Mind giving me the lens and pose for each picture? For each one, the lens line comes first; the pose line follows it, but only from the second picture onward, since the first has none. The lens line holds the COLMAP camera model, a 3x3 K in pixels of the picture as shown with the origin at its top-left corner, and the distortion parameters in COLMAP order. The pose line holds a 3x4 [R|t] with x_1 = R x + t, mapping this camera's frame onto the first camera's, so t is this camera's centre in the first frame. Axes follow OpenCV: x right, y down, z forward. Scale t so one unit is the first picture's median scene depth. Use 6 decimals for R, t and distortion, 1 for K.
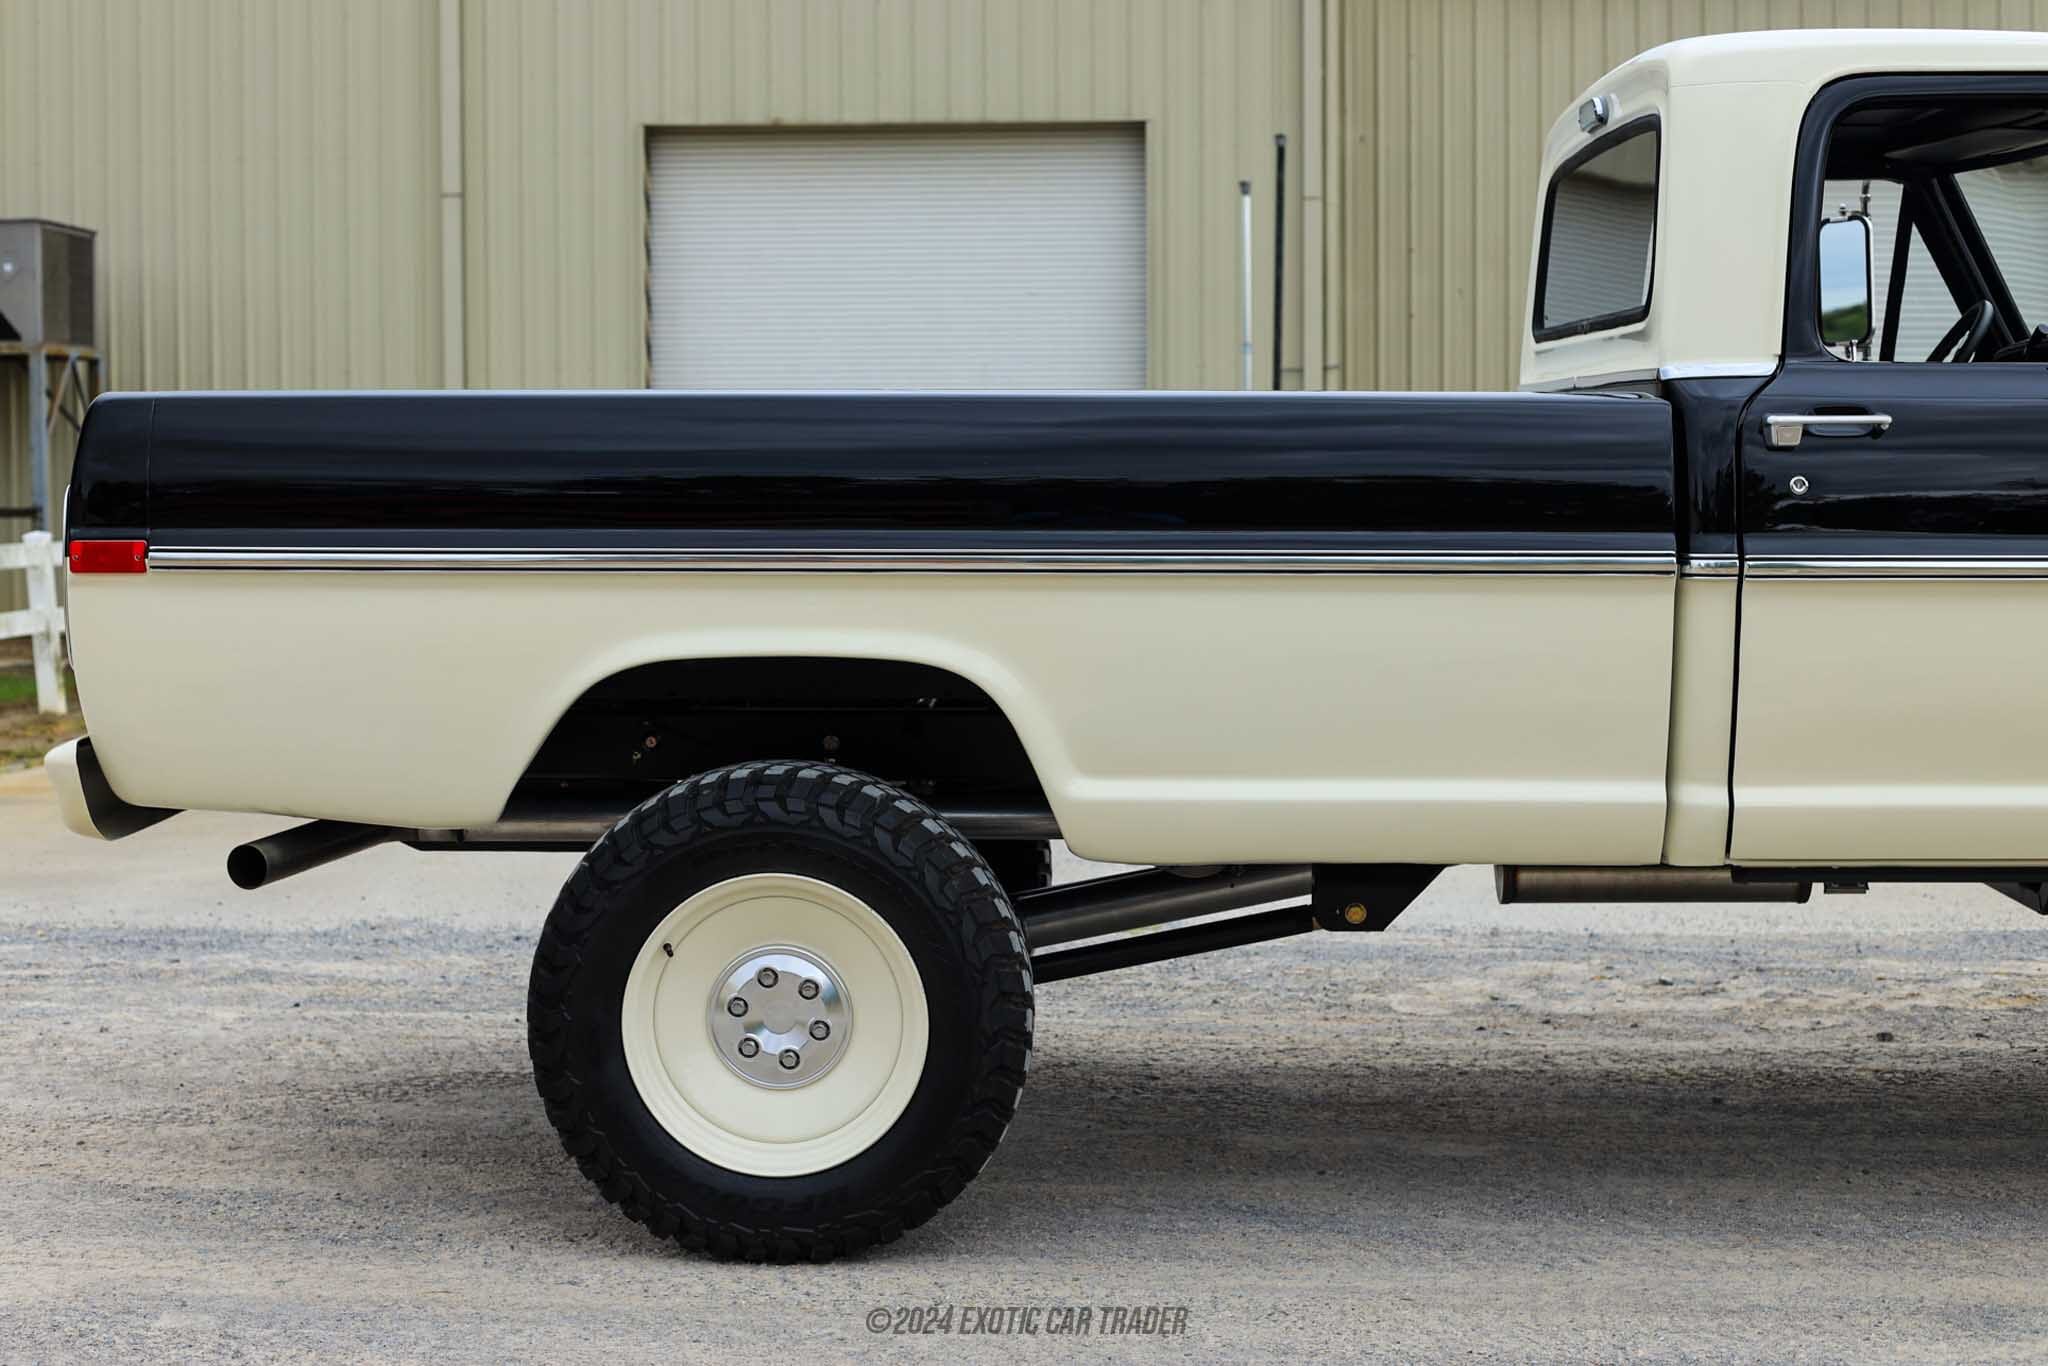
lens RADIAL K [[3897.0, 0, 1024.6], [0, 3897.0, 714.5], [0, 0, 1]] dist [-0.172813, 0.078691]
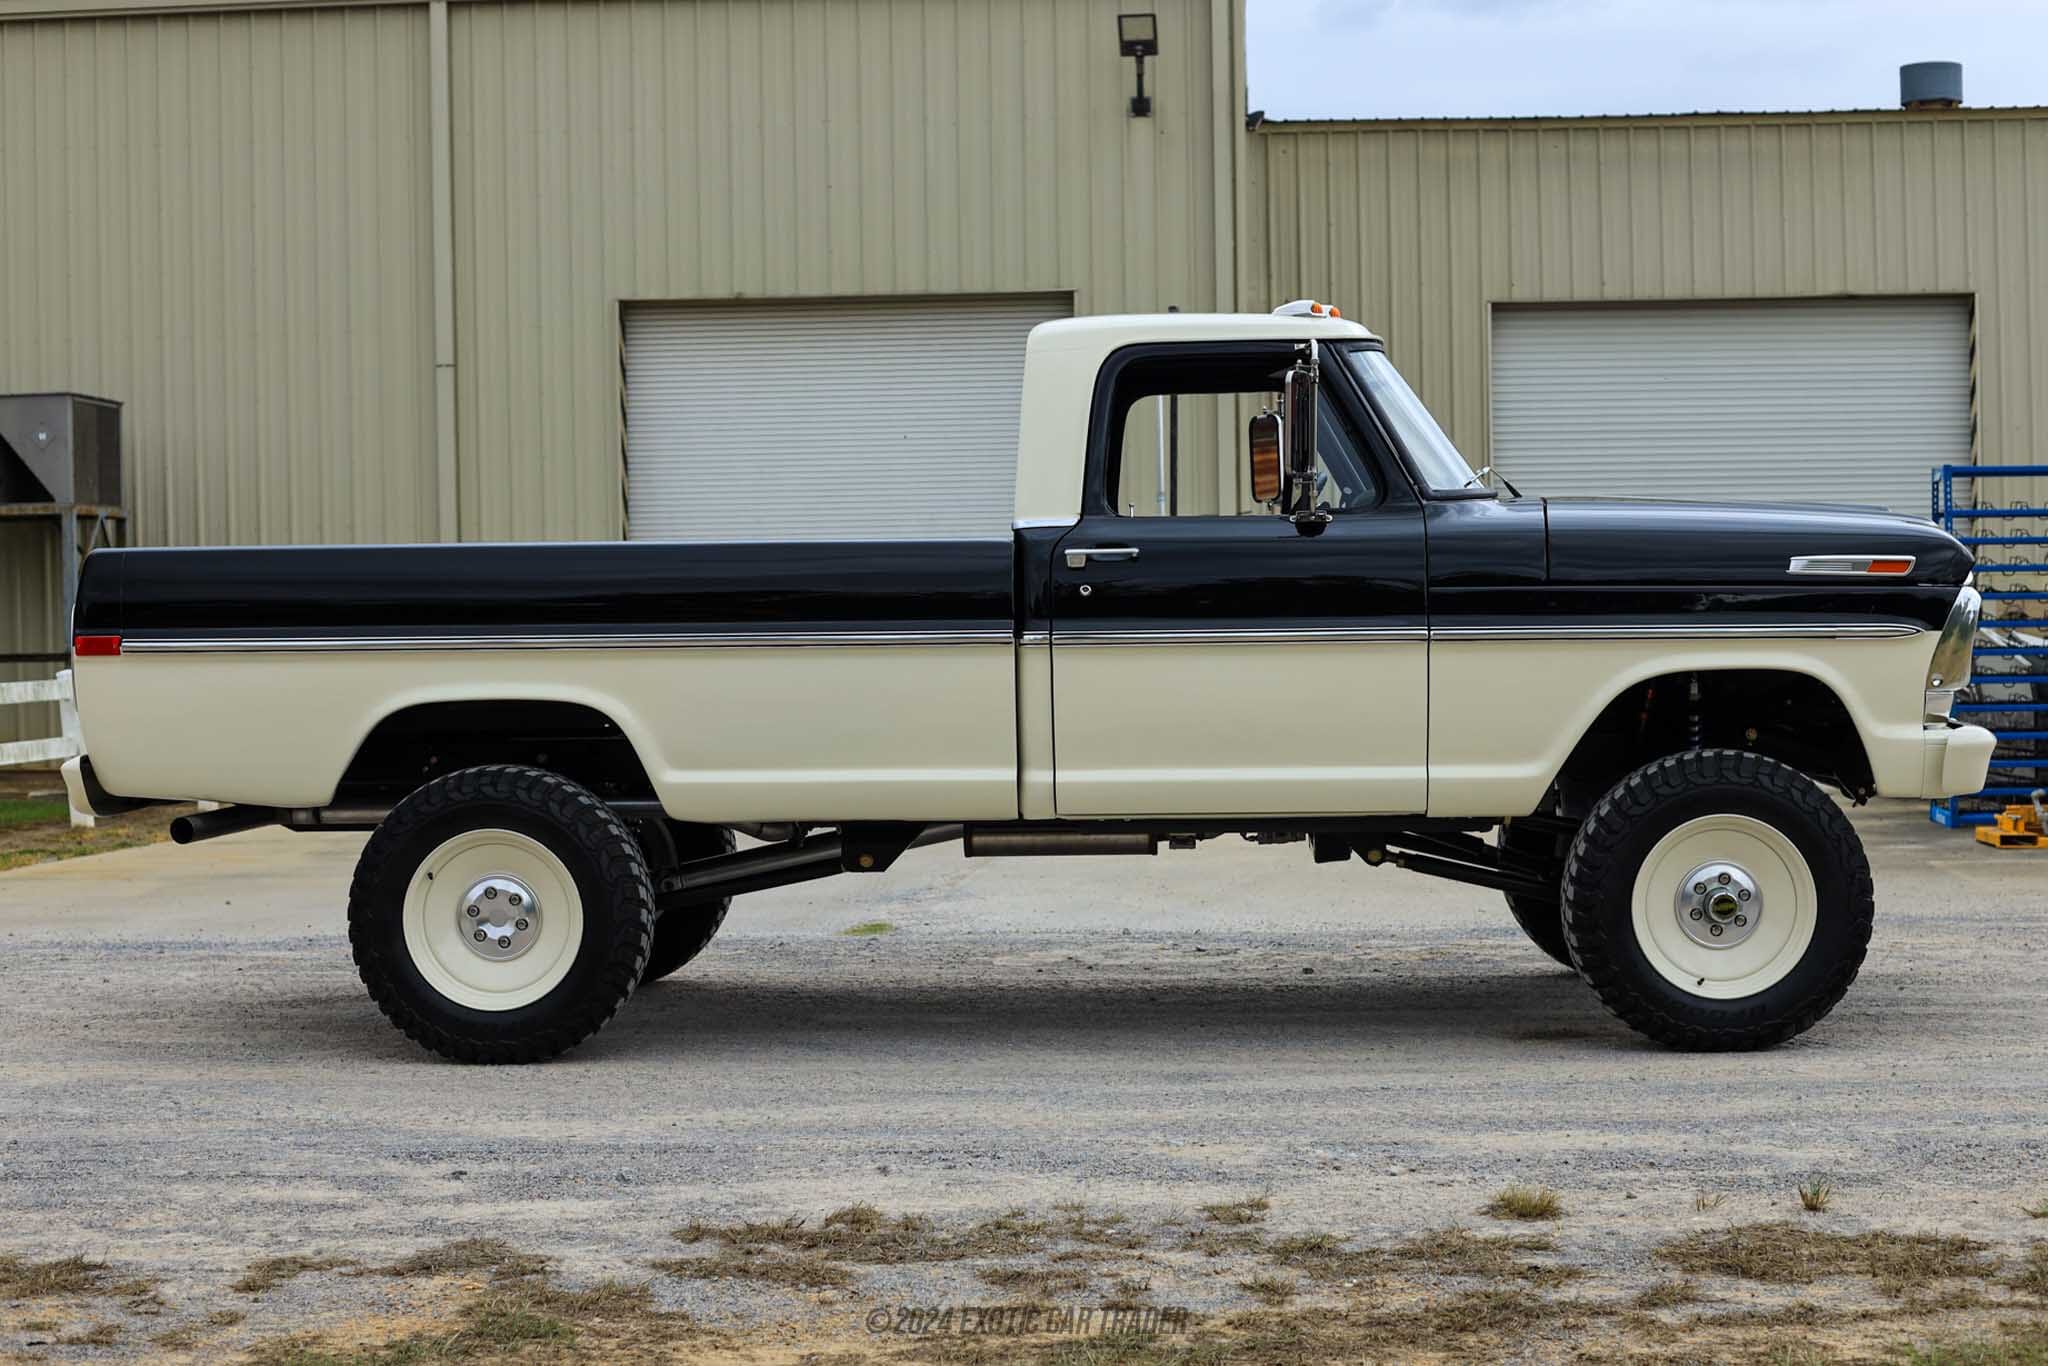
lens RADIAL K [[3897.0, 0, 1024.6], [0, 3897.0, 714.5], [0, 0, 1]] dist [-0.172813, 0.078691]
pose [[0.999891, -0.011503, -0.009264, 0.170633], [0.011148, 0.999237, -0.037429, 0.052964], [0.009687, 0.037322, 0.999256, -0.635574]]
